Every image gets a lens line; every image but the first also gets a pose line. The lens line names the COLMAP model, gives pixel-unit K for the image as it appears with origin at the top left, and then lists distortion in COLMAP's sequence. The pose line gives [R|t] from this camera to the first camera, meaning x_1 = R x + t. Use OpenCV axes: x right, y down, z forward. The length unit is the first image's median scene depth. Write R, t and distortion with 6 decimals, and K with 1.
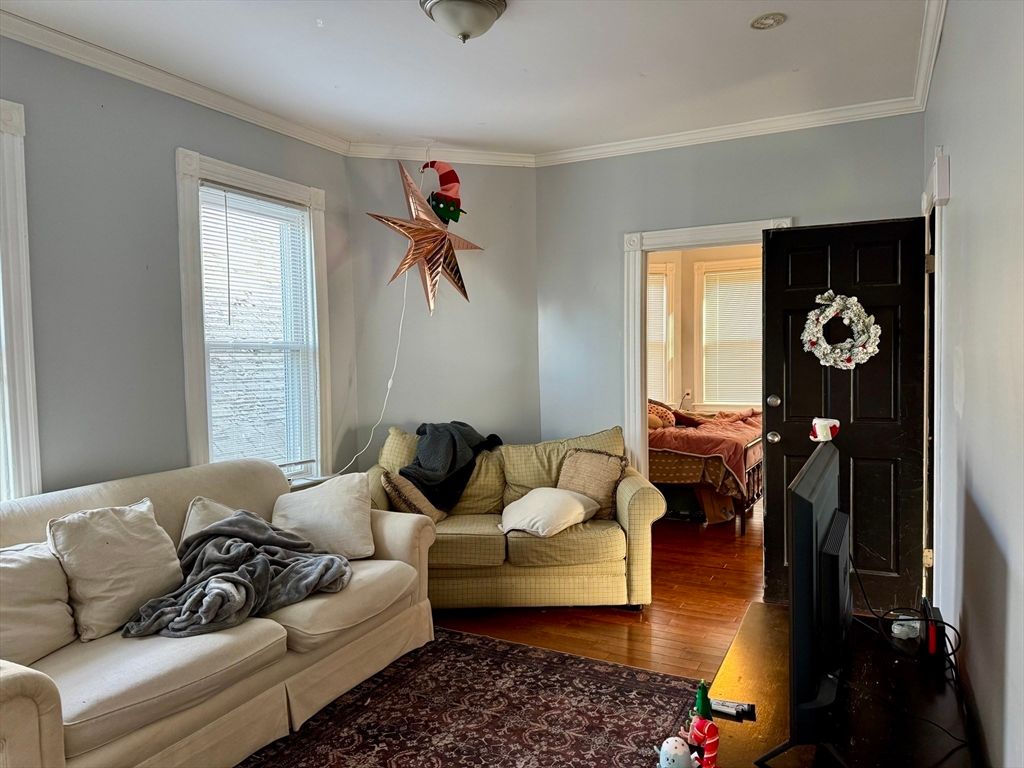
lens RADIAL K [[722.9, 0, 513.9], [0, 722.9, 385.6], [0, 0, 1]] dist [0.000851, 0.000424]
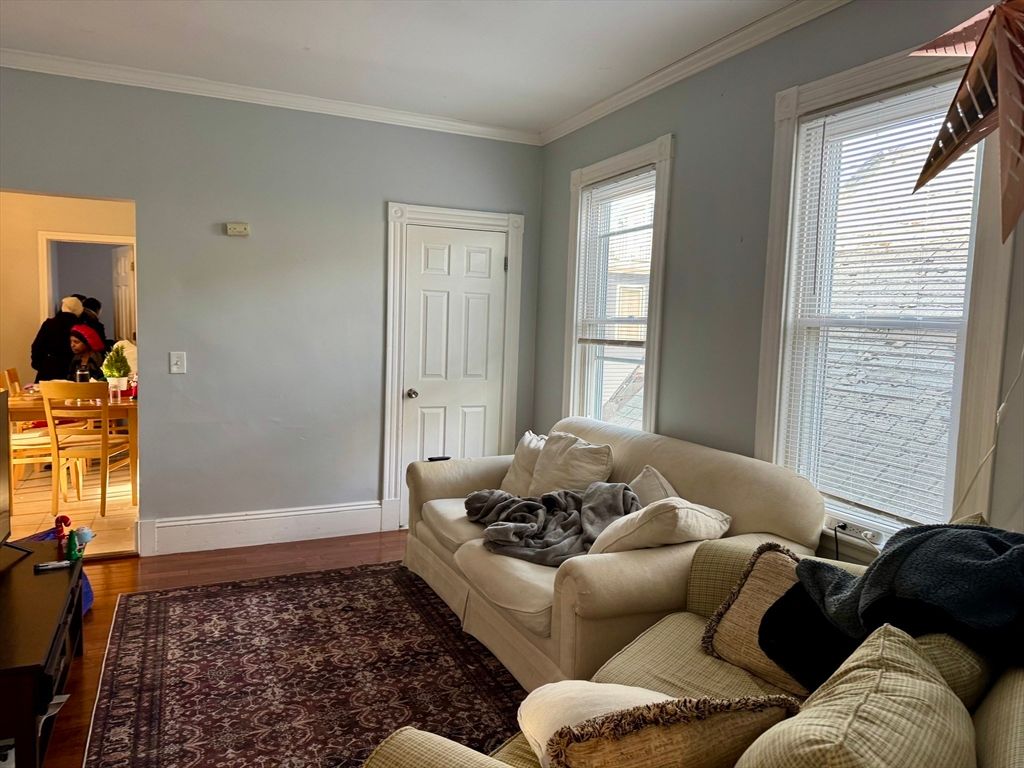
lens RADIAL K [[722.9, 0, 513.1], [0, 722.9, 382.2], [0, 0, 1]] dist [0.000851, 0.000424]
pose [[-0.610026, 0.069536, -0.789325, 0.366786], [-0.062295, 0.988850, 0.135258, -0.068444], [0.789929, 0.131682, -0.598892, 1.094882]]
